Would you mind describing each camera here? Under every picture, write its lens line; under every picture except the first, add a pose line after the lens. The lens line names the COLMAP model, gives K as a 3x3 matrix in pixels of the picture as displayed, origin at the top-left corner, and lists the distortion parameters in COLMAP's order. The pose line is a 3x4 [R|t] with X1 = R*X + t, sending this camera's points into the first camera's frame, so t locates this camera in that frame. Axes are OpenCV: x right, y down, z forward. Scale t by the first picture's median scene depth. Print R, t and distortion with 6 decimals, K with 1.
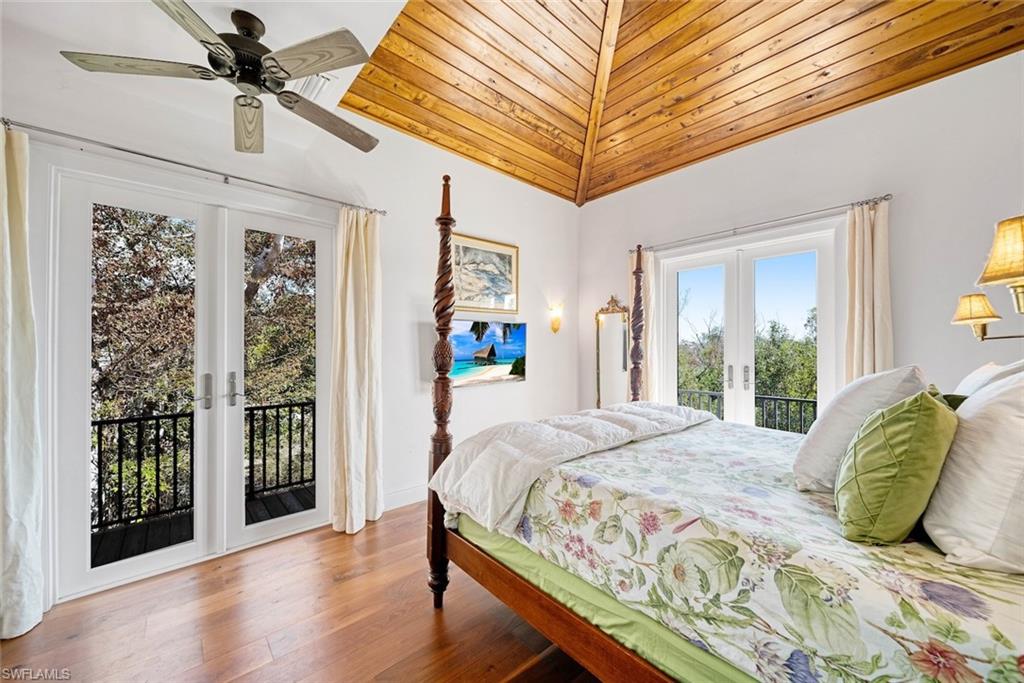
lens RADIAL K [[372.3, 0, 515.1], [0, 372.3, 344.2], [0, 0, 1]] dist [0.000909, -0.000128]
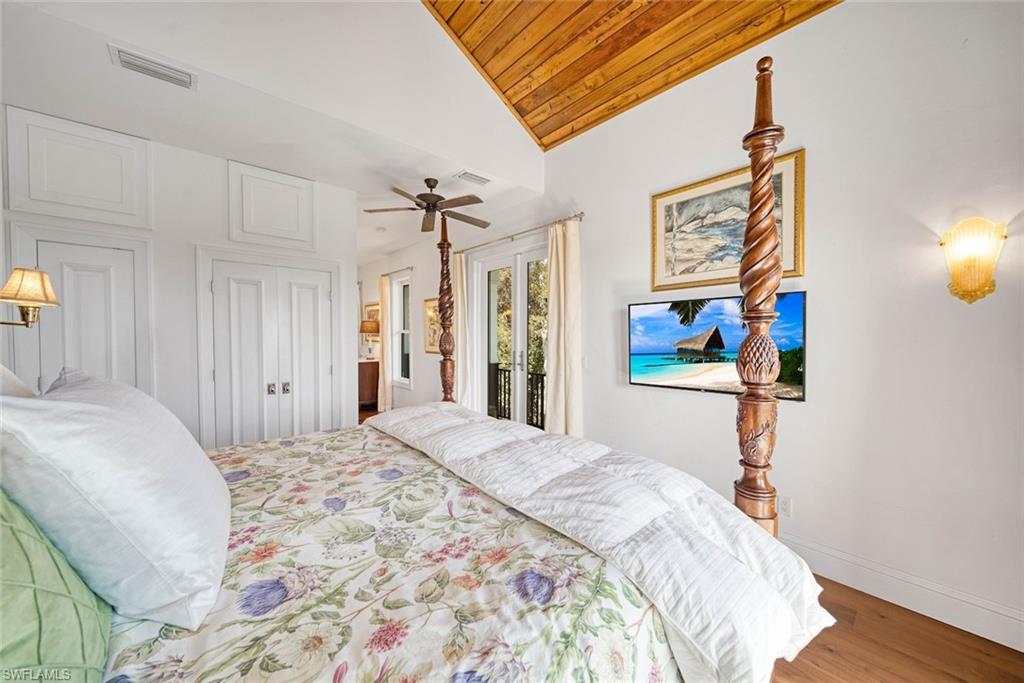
lens RADIAL K [[372.3, 0, 515.1], [0, 372.3, 344.2], [0, 0, 1]] dist [0.000909, -0.000128]
pose [[-0.011583, 0.028312, -0.999532, 0.682371], [0.009026, 0.999561, 0.028208, -0.001342], [0.999892, -0.008695, -0.011834, 0.730806]]
